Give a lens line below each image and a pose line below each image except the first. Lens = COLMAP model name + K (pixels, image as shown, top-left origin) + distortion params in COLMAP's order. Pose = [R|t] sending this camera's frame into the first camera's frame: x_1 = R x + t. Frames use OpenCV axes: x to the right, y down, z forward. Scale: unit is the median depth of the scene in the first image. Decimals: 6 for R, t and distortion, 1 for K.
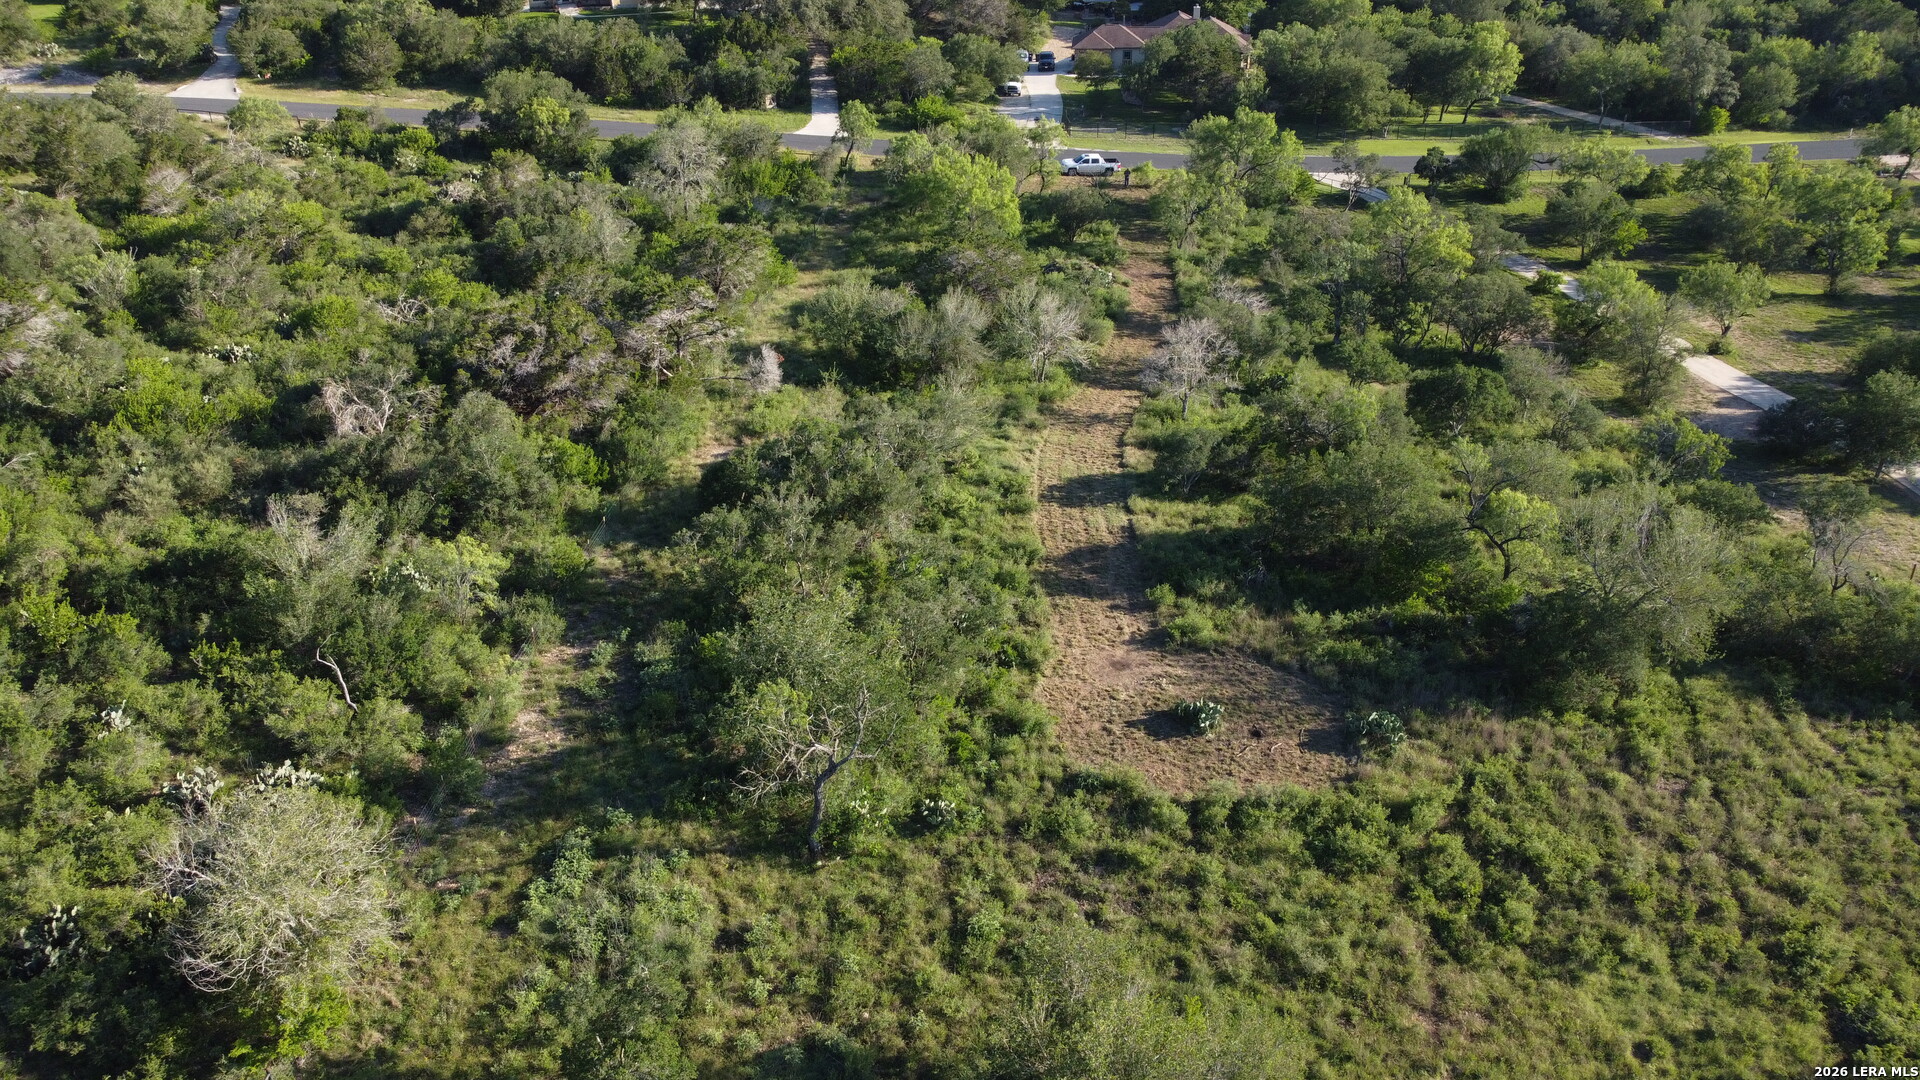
lens RADIAL K [[1449.7, 0, 963.0], [0, 1449.7, 552.8], [0, 0, 1]] dist [0.000515, -0.008874]
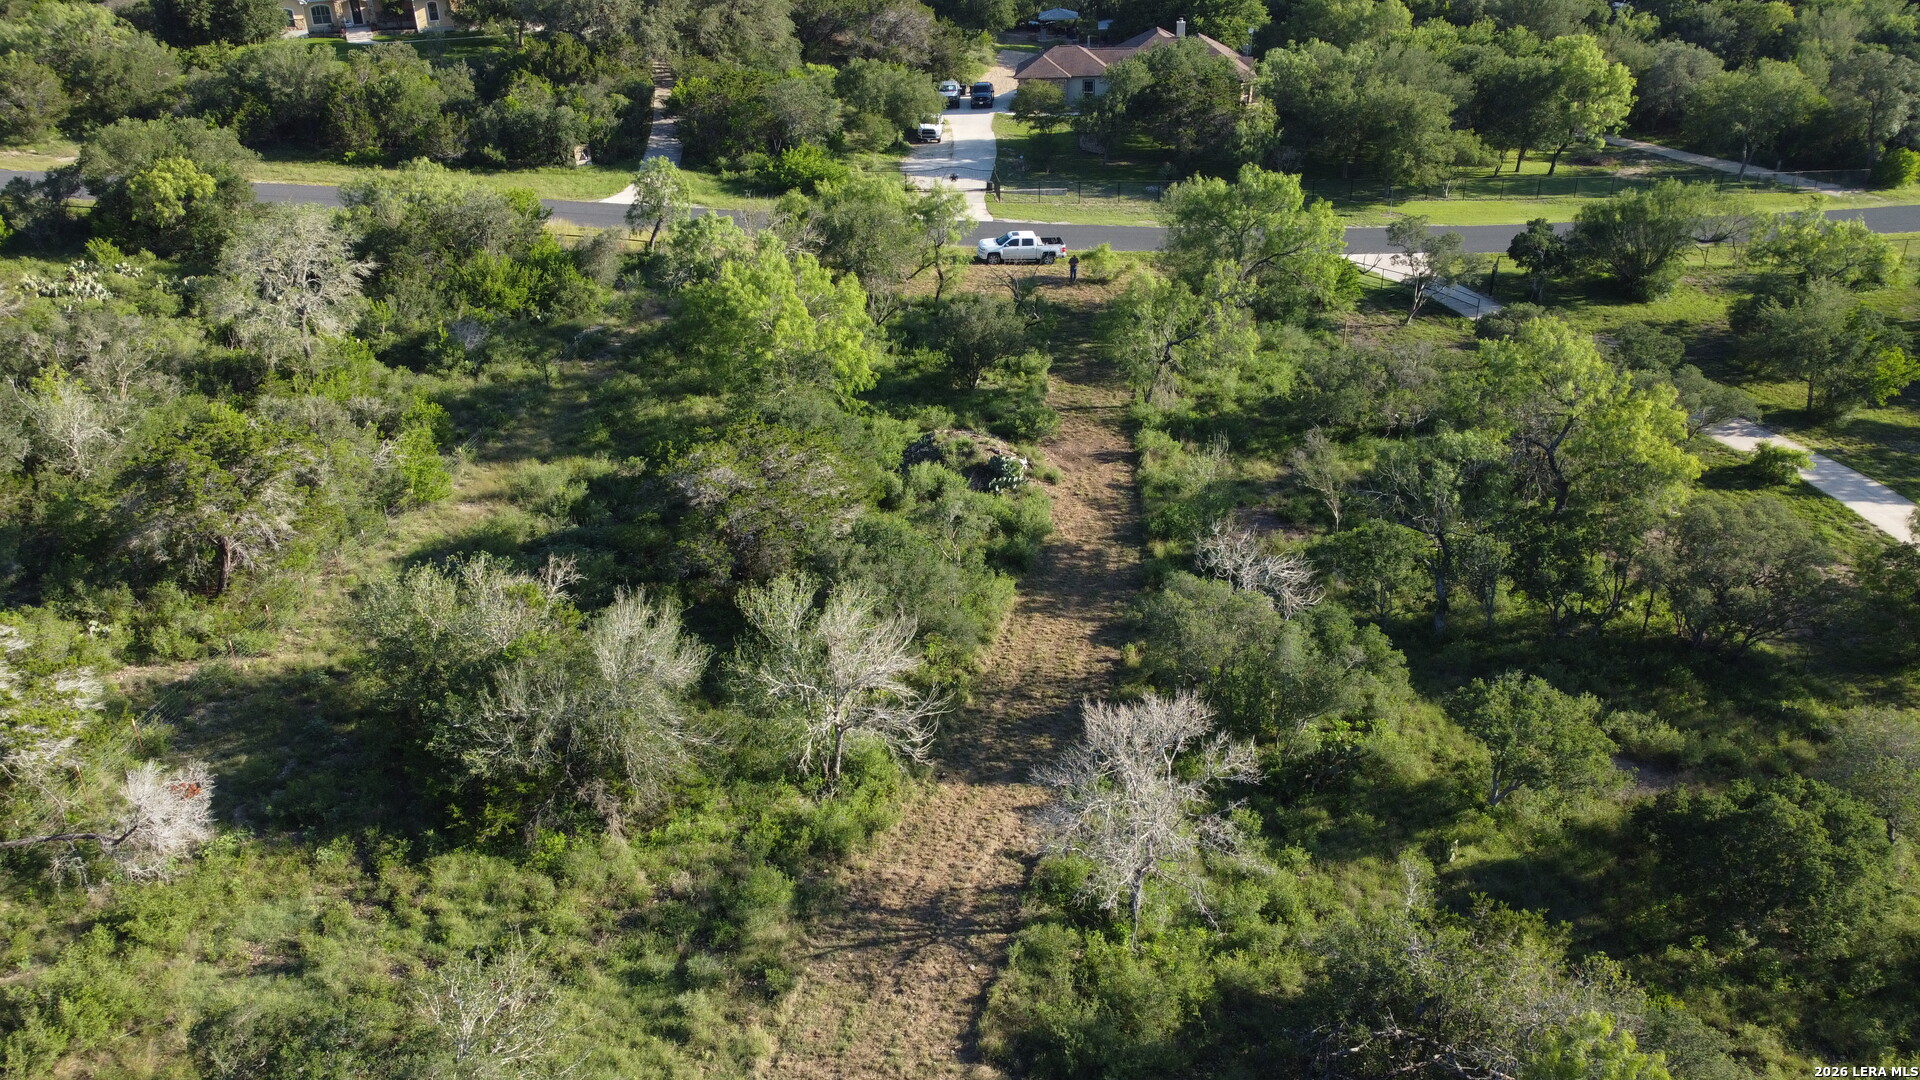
lens RADIAL K [[1449.7, 0, 955.8], [0, 1449.7, 548.3], [0, 0, 1]] dist [0.000515, -0.008874]
pose [[0.999951, -0.008628, -0.004943, 0.108065], [0.008507, 0.999678, -0.023904, -0.202379], [0.005147, 0.023861, 0.999702, 0.595901]]
